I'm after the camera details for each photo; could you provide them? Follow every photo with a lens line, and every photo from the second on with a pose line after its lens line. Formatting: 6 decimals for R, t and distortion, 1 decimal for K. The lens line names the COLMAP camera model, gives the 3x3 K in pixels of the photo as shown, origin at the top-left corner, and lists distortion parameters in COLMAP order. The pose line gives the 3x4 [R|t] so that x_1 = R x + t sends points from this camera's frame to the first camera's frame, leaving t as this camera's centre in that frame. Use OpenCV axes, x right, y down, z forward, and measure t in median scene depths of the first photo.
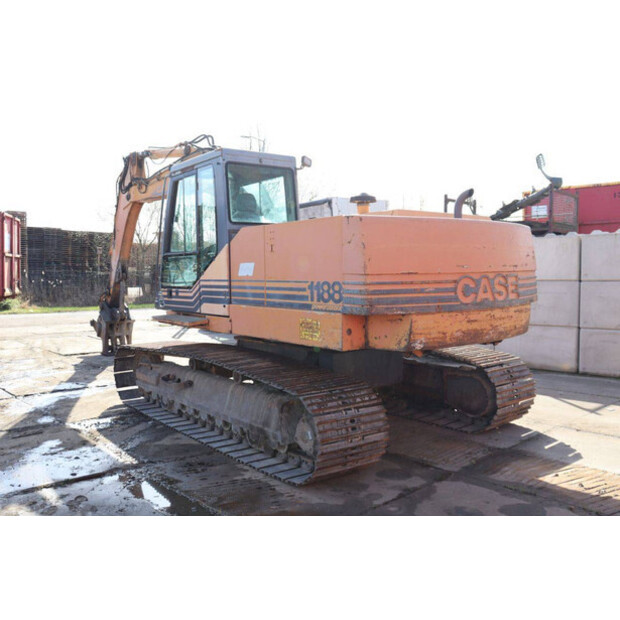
lens RADIAL K [[580.7, 0, 309.1], [0, 580.7, 301.2], [0, 0, 1]] dist [-0.145452, 0.197947]
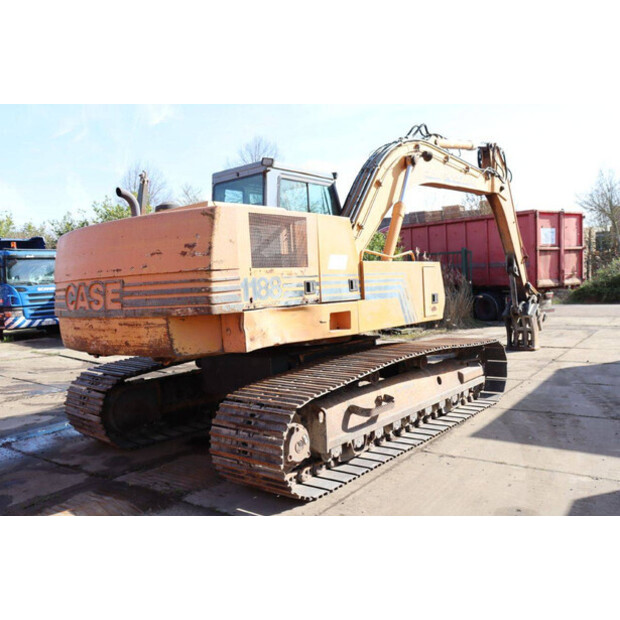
lens RADIAL K [[559.9, 0, 310.0], [0, 559.9, 310.0], [0, 0, 1]] dist [-0.090076, 0.090967]
pose [[0.201104, 0.051692, -0.978205, 1.293666], [-0.009490, 0.998663, 0.050822, -0.050502], [0.979524, -0.000937, 0.201326, 1.185543]]
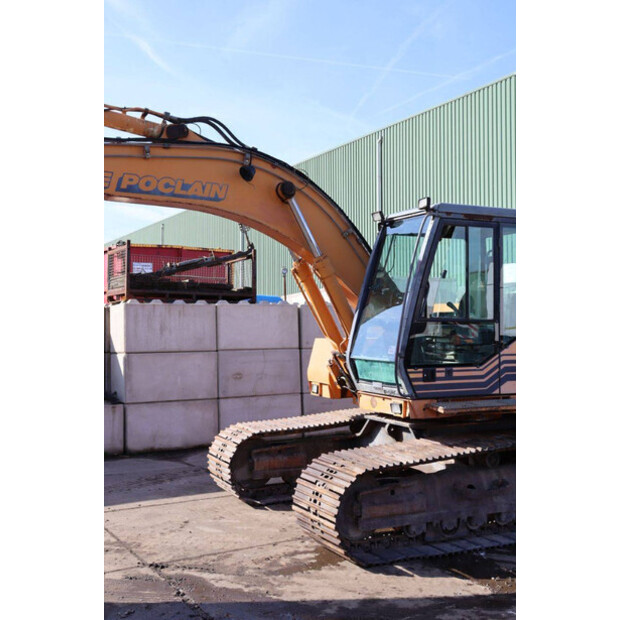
lens RADIAL K [[753.0, 0, 307.0], [0, 753.0, 309.6], [0, 0, 1]] dist [-0.038814, 0.261266]
pose [[0.204661, 0.034958, 0.978208, -1.756801], [0.047303, 0.997841, -0.045556, -0.087169], [-0.977689, 0.055596, 0.202566, 1.401123]]
